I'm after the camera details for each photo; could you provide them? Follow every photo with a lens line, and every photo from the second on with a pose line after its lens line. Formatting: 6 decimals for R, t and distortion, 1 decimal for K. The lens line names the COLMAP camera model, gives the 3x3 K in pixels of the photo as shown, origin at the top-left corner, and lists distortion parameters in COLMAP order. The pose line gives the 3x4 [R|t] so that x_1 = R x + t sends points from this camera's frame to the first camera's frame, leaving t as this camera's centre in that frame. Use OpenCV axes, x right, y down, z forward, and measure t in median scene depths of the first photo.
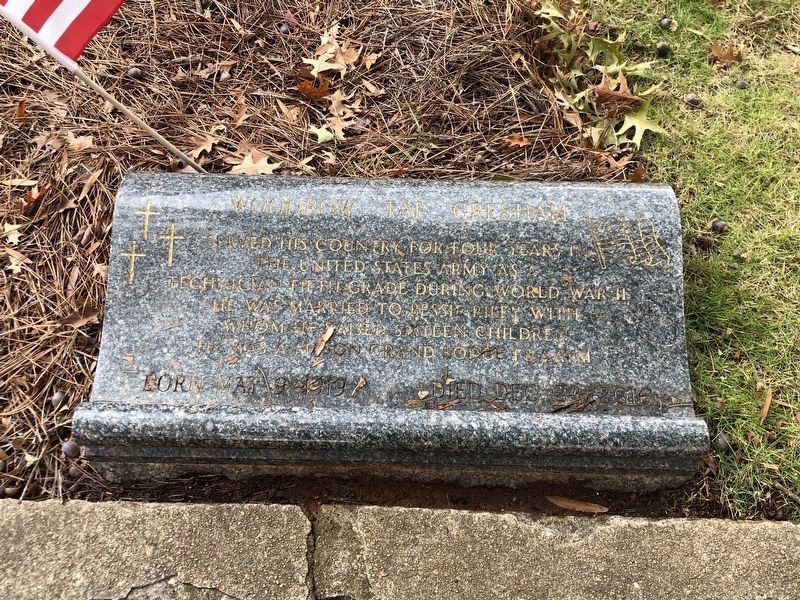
lens RADIAL K [[824.2, 0, 400.0], [0, 824.2, 300.0], [0, 0, 1]] dist [0.002047, 0.001451]
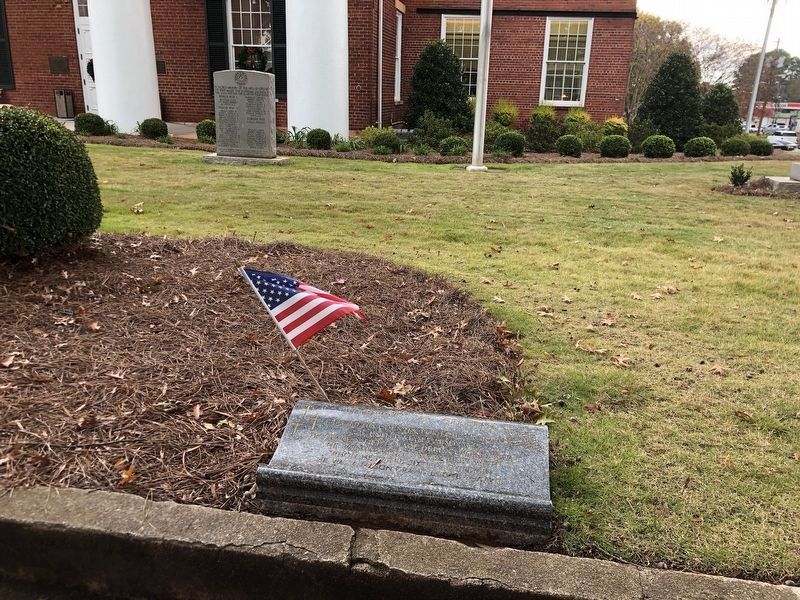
lens RADIAL K [[695.8, 0, 400.0], [0, 695.8, 300.0], [0, 0, 1]] dist [-0.009575, -0.004520]
pose [[0.988522, 0.063352, -0.137153, 0.193097], [-0.139141, 0.735447, -0.663142, 0.940003], [0.058857, 0.674614, 0.735820, -0.612801]]
